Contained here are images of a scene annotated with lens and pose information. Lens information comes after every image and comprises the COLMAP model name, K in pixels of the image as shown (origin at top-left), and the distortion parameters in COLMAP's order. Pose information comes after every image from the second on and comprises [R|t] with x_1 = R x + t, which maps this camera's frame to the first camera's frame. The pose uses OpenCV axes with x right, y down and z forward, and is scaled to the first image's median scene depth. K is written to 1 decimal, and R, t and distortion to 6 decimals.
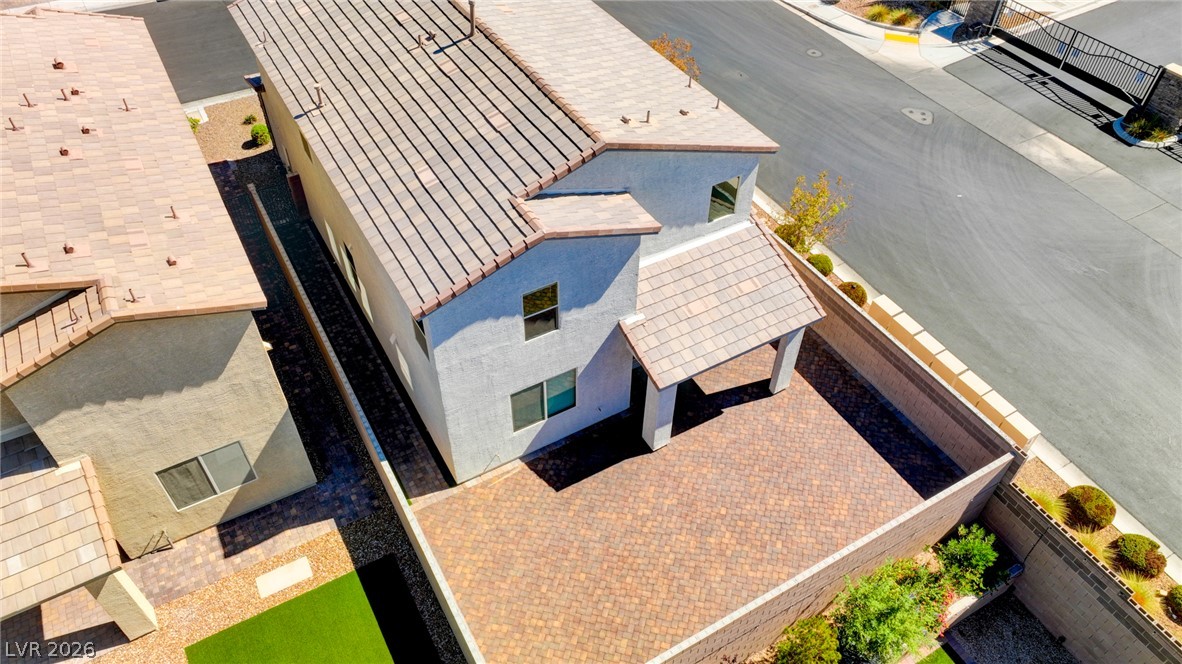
lens RADIAL K [[831.9, 0, 591.0], [0, 831.9, 332.0], [0, 0, 1]] dist [-0.005524, 0.020907]
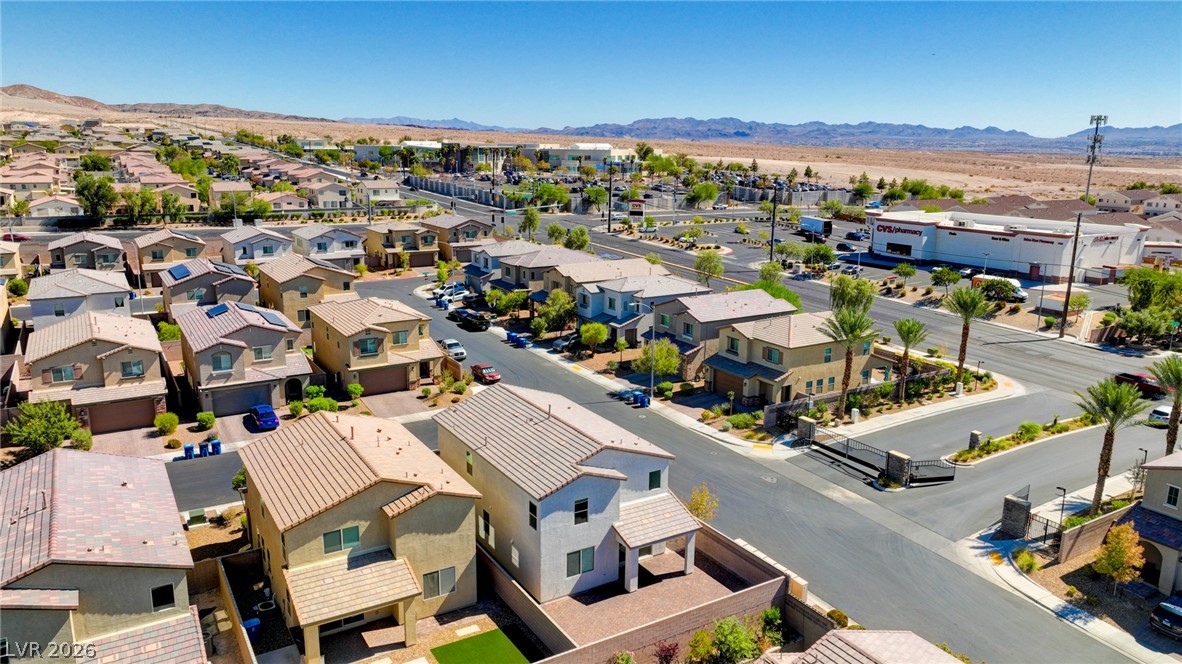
lens RADIAL K [[831.9, 0, 591.0], [0, 831.9, 332.0], [0, 0, 1]] dist [-0.005524, 0.020907]
pose [[0.999640, -0.006201, 0.026092, -0.080928], [0.019265, 0.842868, -0.537775, 0.757046], [-0.018657, 0.538084, 0.842685, -1.219067]]
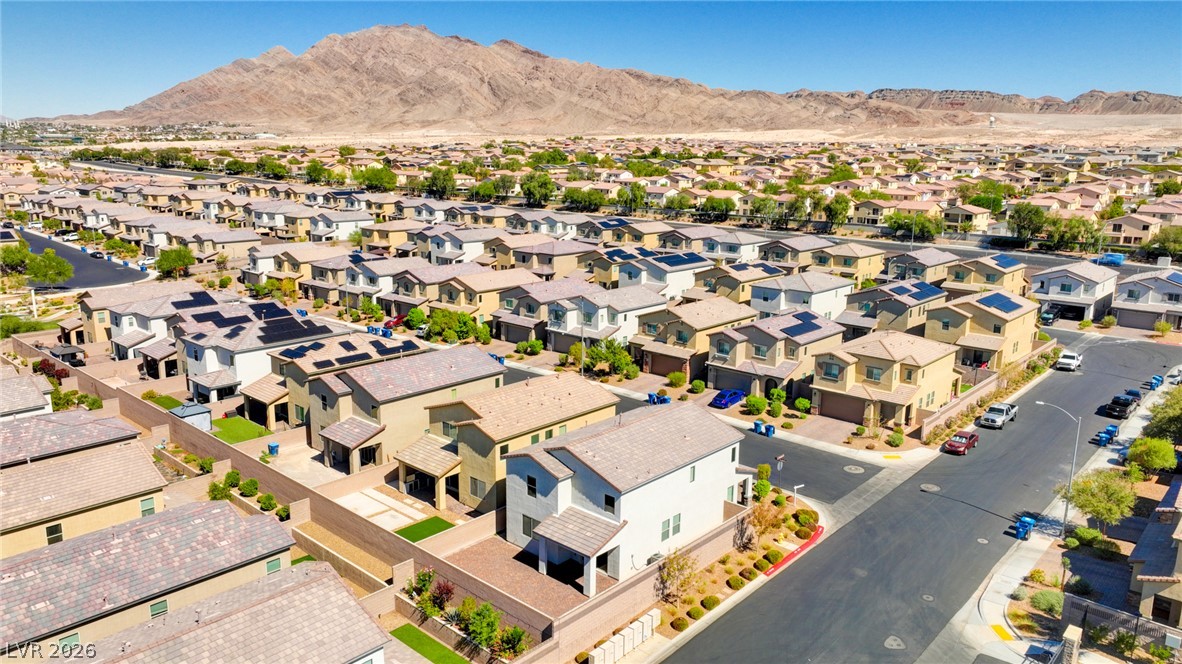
lens RADIAL K [[831.9, 0, 591.0], [0, 831.9, 332.0], [0, 0, 1]] dist [-0.005524, 0.020907]
pose [[0.305577, 0.199955, -0.930935, 2.403837], [-0.685203, 0.725059, -0.069180, -0.328876], [0.661150, 0.659019, 0.358571, -0.285350]]
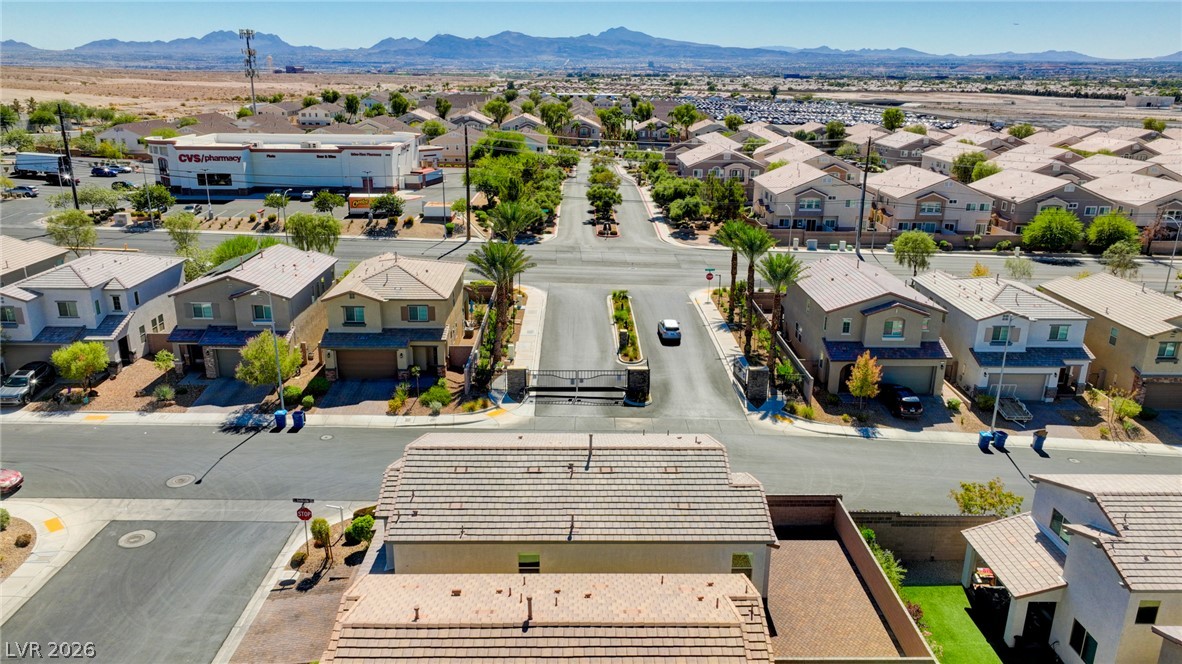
lens RADIAL K [[831.9, 0, 591.0], [0, 831.9, 332.0], [0, 0, 1]] dist [-0.005524, 0.020907]
pose [[0.481788, -0.273186, 0.832616, -1.539297], [0.621681, 0.776193, -0.105058, -0.374860], [-0.617570, 0.568237, 0.543795, -0.093510]]
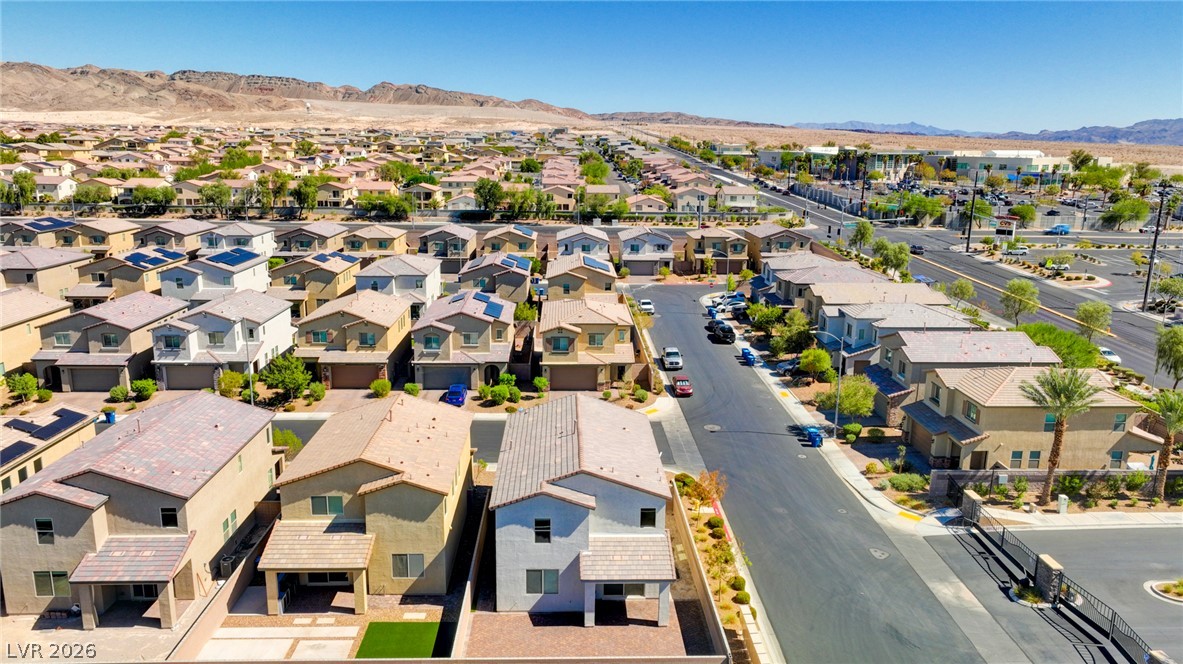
lens RADIAL K [[832.6, 0, 591.5], [0, 832.6, 332.0], [0, 0, 1]] dist [-0.005524, 0.020907]
pose [[0.883011, 0.104868, -0.457487, 0.995300], [-0.336456, 0.821028, -0.461205, 0.508522], [0.327244, 0.561173, 0.760261, -1.014305]]
